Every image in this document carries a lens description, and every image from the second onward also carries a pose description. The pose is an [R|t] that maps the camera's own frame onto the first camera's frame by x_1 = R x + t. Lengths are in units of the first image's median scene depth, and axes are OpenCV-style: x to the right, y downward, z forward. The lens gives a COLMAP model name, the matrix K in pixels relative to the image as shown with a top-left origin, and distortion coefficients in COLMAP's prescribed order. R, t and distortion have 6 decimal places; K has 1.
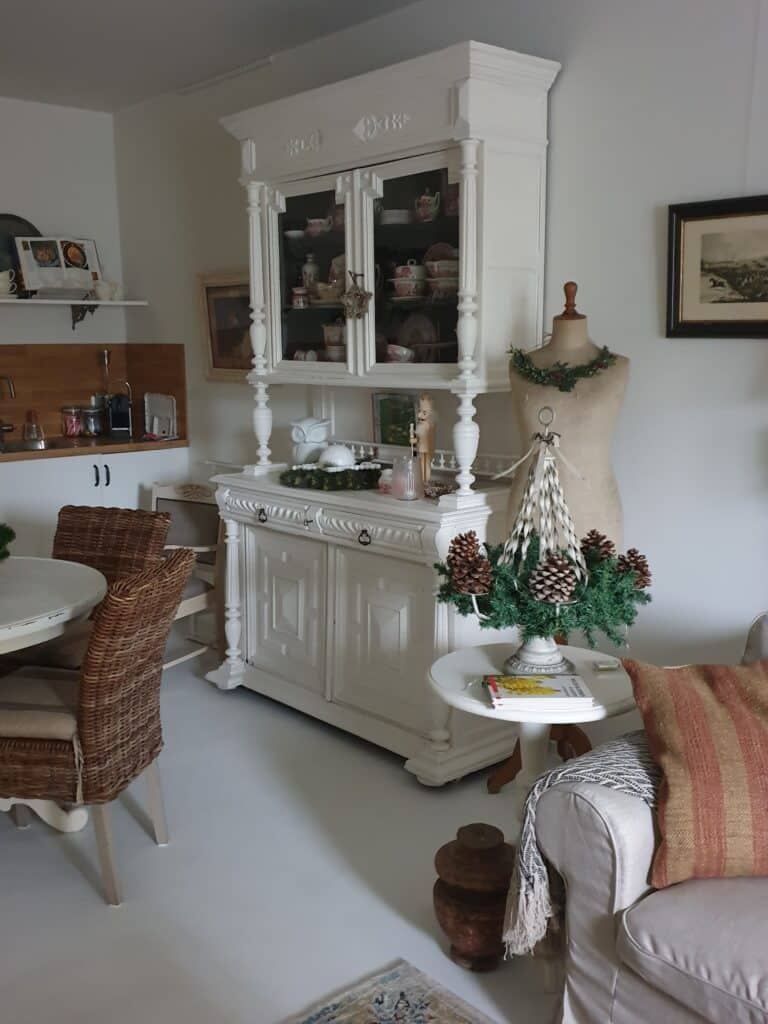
lens RADIAL K [[1002.8, 0, 342.9], [0, 1002.8, 514.7], [0, 0, 1]] dist [0.175856, -0.559336]
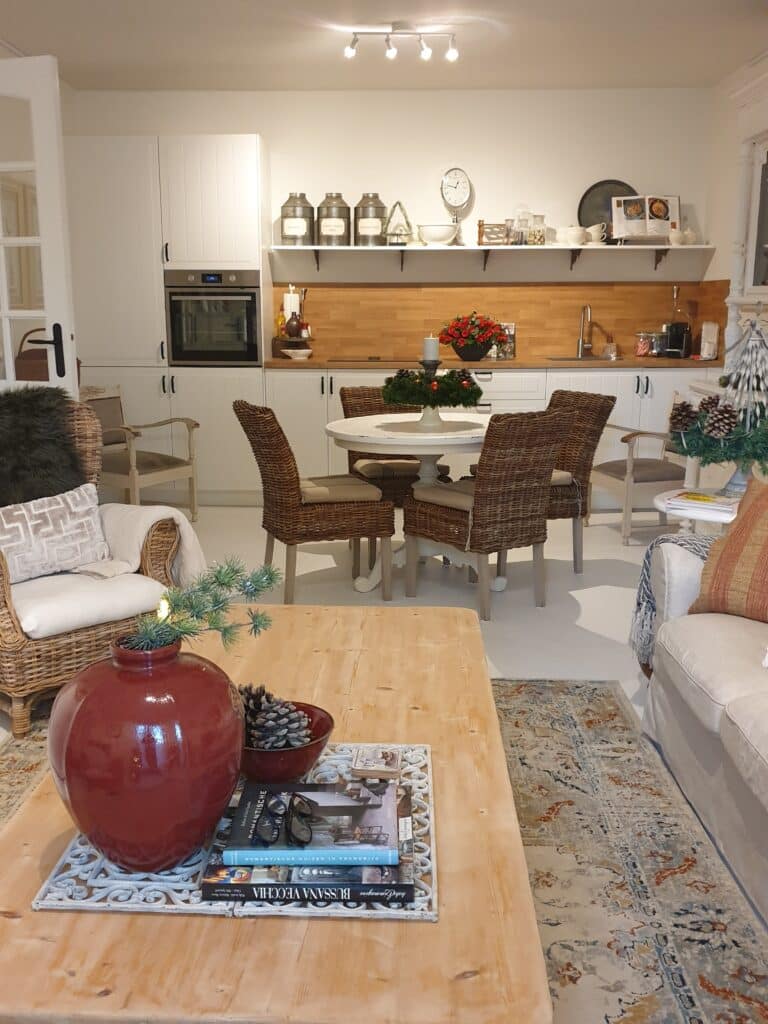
lens RADIAL K [[1002.8, 0, 342.9], [0, 1002.8, 514.7], [0, 0, 1]] dist [0.175856, -0.559336]
pose [[0.732098, 0.147554, -0.665027, 0.589582], [-0.125204, 0.988773, 0.081555, 0.107618], [0.669595, 0.023558, 0.742353, -0.302851]]
